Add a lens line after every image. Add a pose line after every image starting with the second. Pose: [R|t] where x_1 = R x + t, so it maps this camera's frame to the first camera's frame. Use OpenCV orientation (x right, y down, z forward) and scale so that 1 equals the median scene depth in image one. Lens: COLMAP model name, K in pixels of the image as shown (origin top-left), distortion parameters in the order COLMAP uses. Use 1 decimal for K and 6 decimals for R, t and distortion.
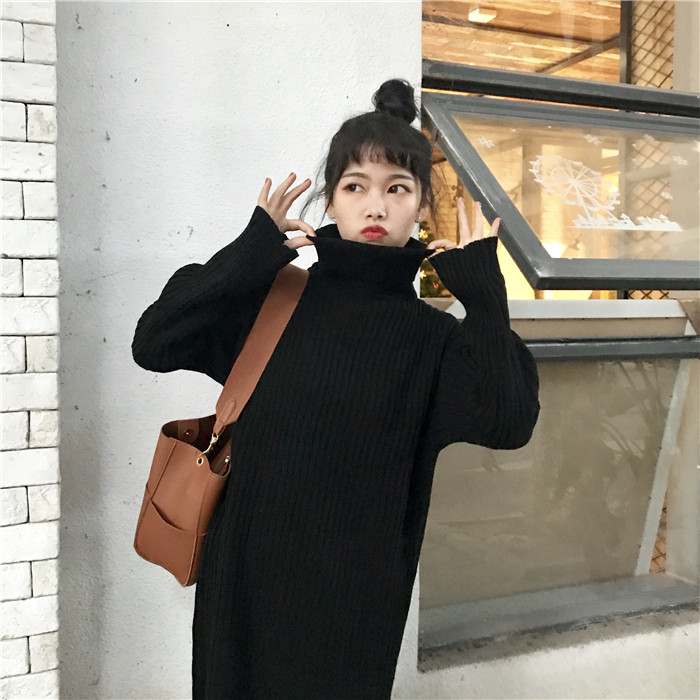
lens RADIAL K [[836.1, 0, 331.3], [0, 836.1, 323.7], [0, 0, 1]] dist [-0.013872, 0.045236]
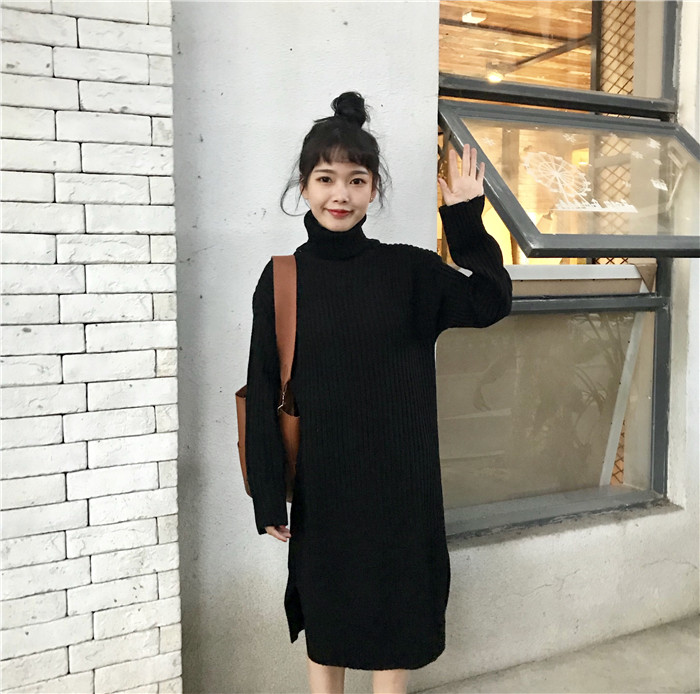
lens RADIAL K [[793.1, 0, 370.4], [0, 793.1, 323.2], [0, 0, 1]] dist [0.011403, -0.012283]
pose [[0.997732, -0.006579, 0.066987, -0.083654], [0.003548, 0.998969, 0.045264, 0.005193], [-0.067216, -0.044924, 0.996727, -0.225634]]
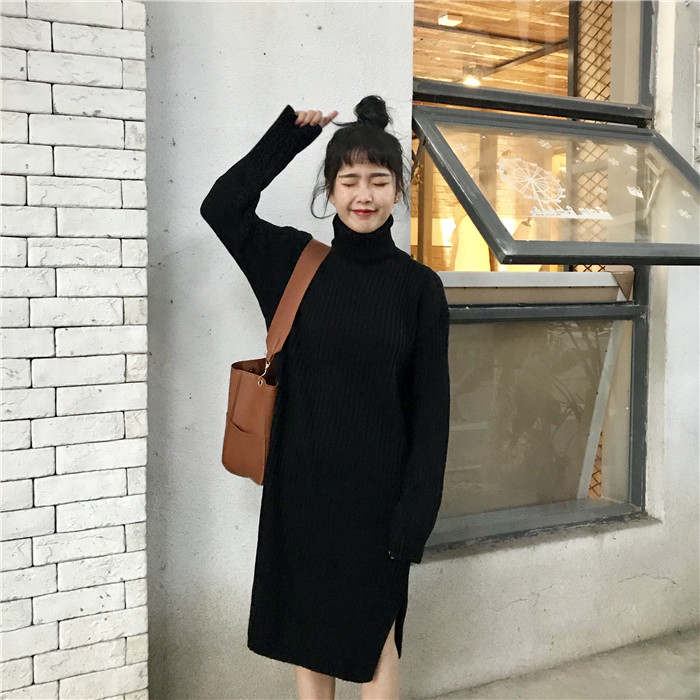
lens RADIAL K [[829.2, 0, 351.0], [0, 829.2, 314.5], [0, 0, 1]] dist [0.019857, -0.036162]
pose [[0.997047, 0.000794, 0.076795, -0.086110], [-0.002571, 0.999731, 0.023033, 0.008549], [-0.076756, -0.023162, 0.996781, -0.265845]]
